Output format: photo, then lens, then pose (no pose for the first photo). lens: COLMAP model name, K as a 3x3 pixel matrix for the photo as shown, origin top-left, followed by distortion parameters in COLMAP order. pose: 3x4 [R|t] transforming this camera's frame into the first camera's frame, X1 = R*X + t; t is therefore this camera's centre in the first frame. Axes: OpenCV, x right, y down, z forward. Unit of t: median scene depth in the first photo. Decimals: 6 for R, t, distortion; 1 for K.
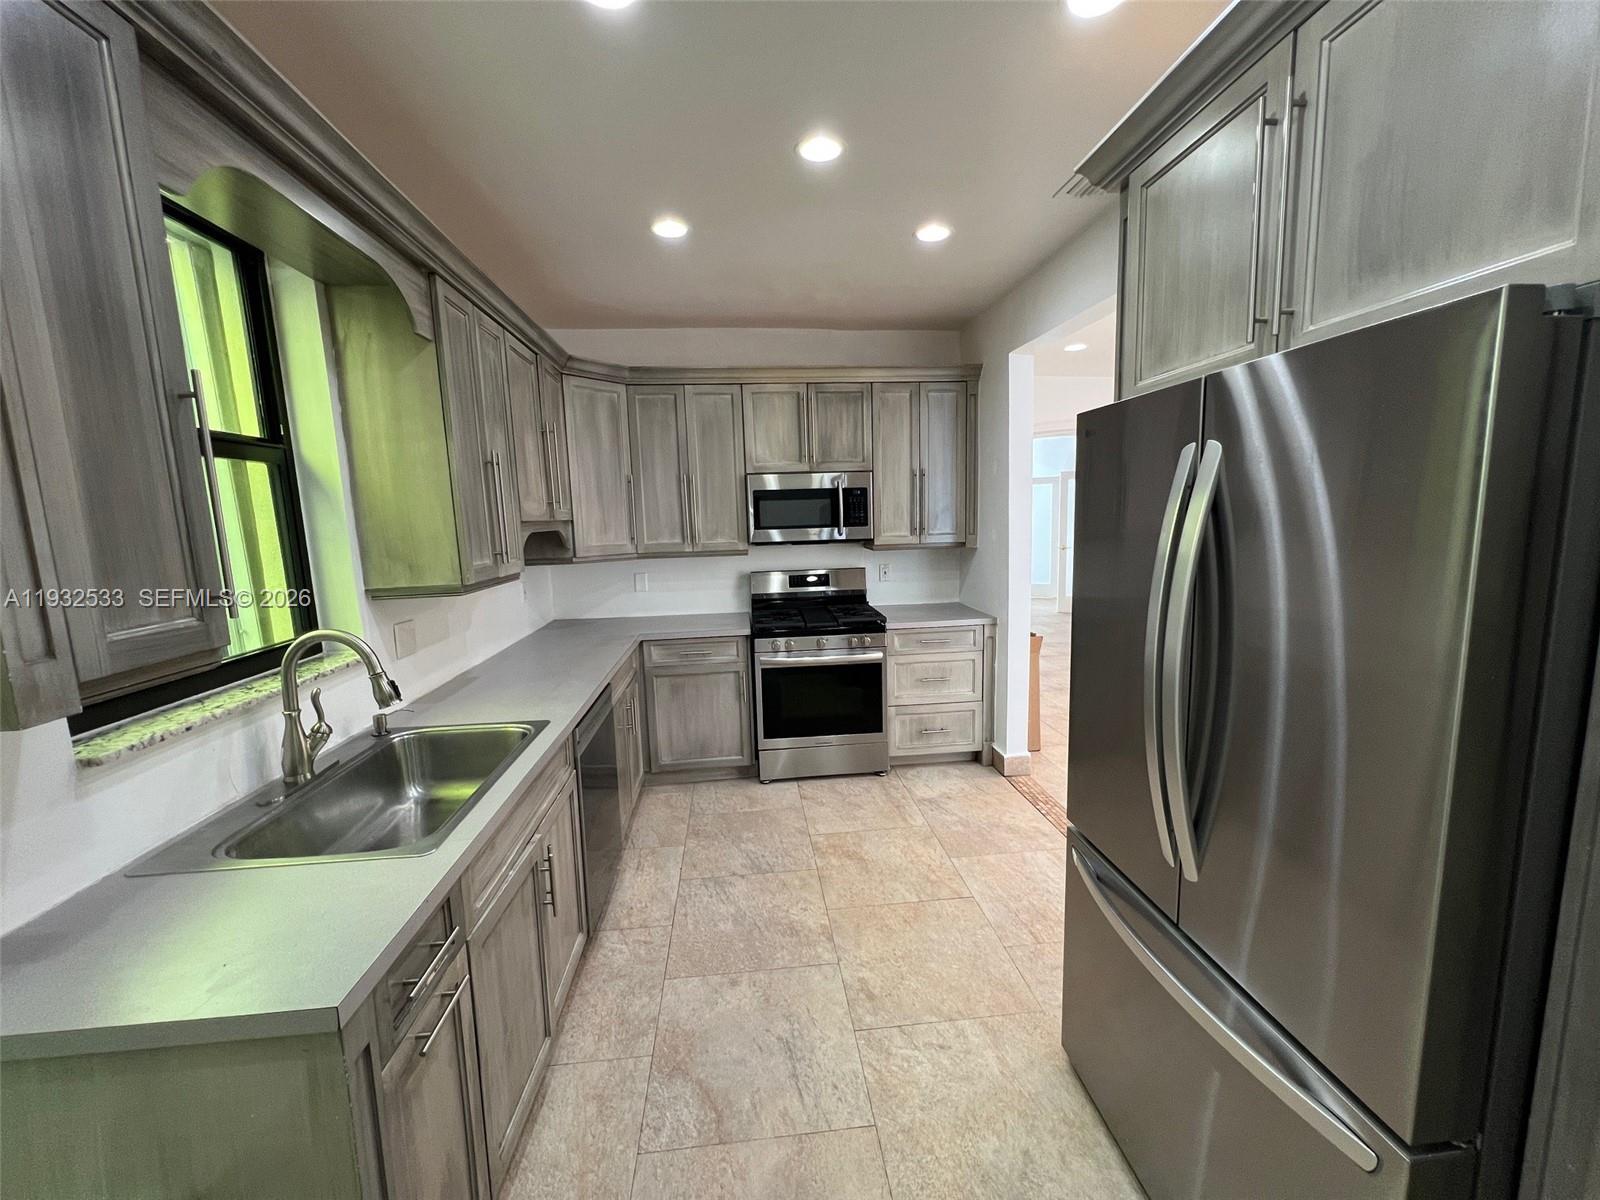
lens RADIAL K [[639.1, 0, 802.7], [0, 639.1, 599.4], [0, 0, 1]] dist [-0.002055, 0.000352]
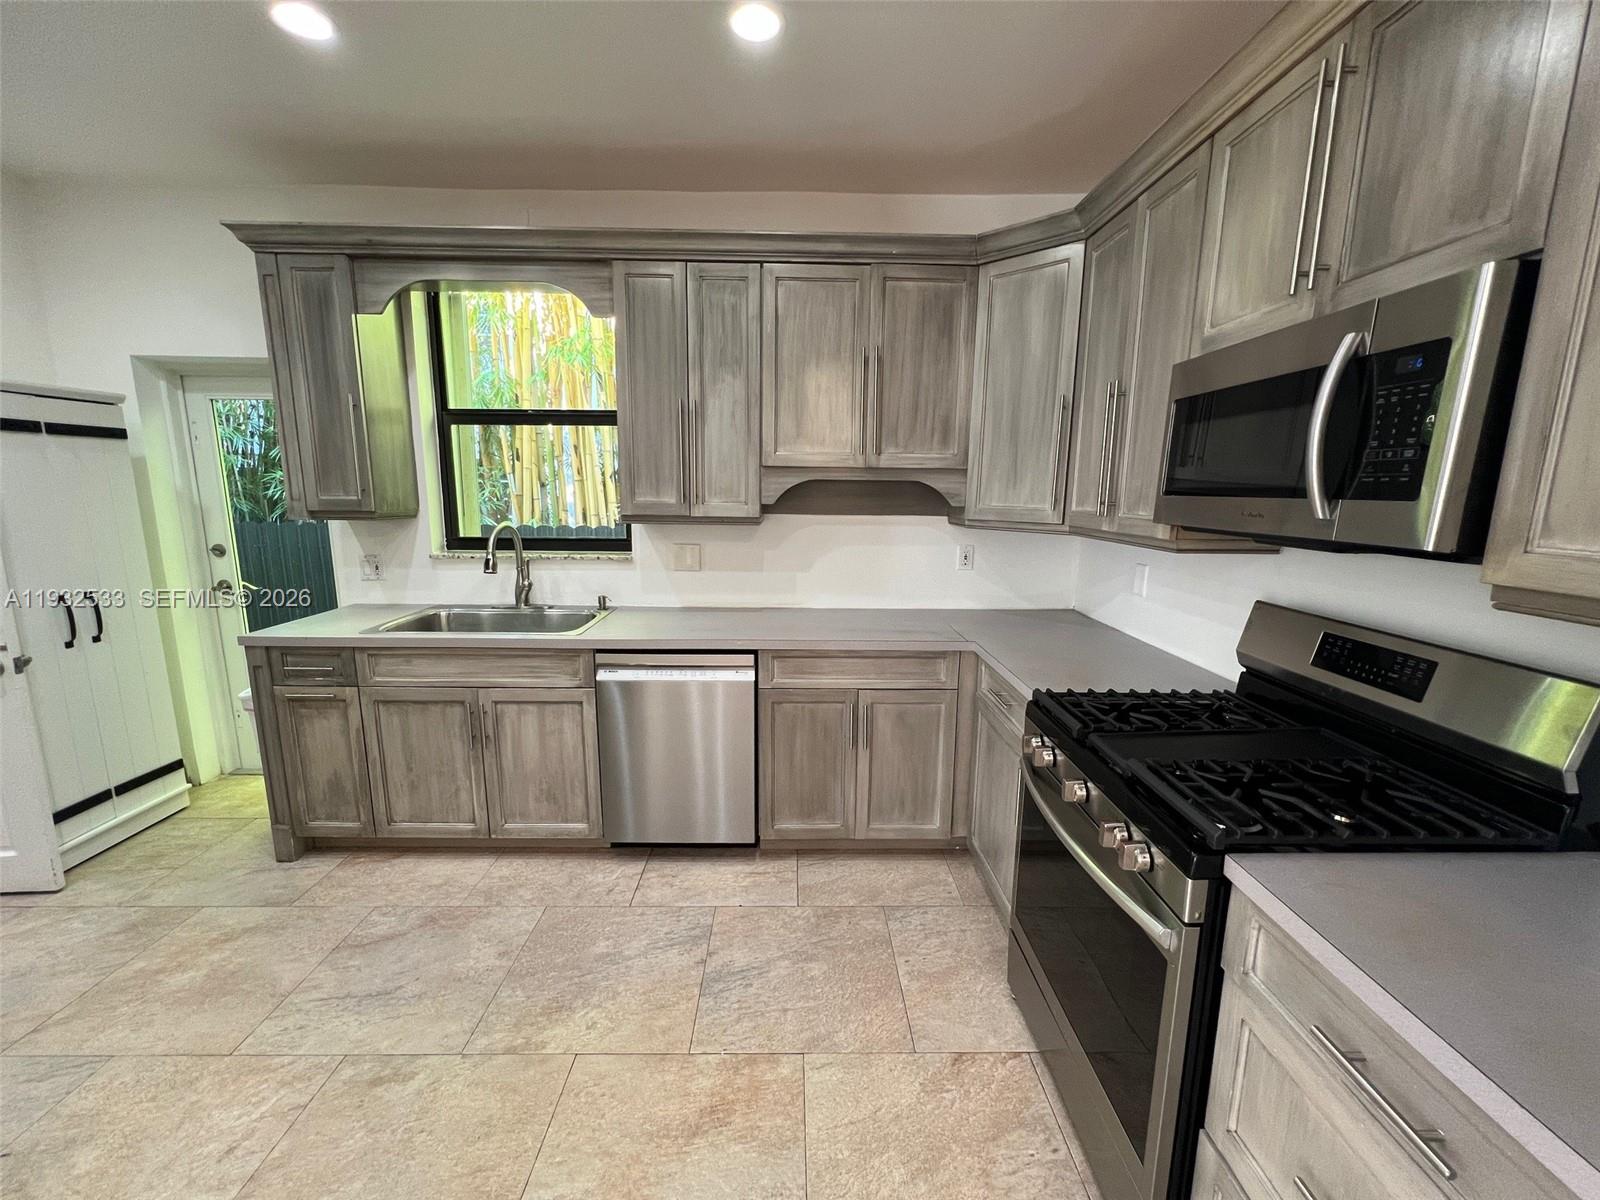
lens RADIAL K [[639.1, 0, 803.4], [0, 639.1, 597.3], [0, 0, 1]] dist [-0.002055, 0.000352]
pose [[-0.090737, 0.202650, -0.975038, 0.499085], [-0.141414, 0.966534, 0.214042, -0.133036], [0.985783, 0.157306, -0.059043, 1.050847]]
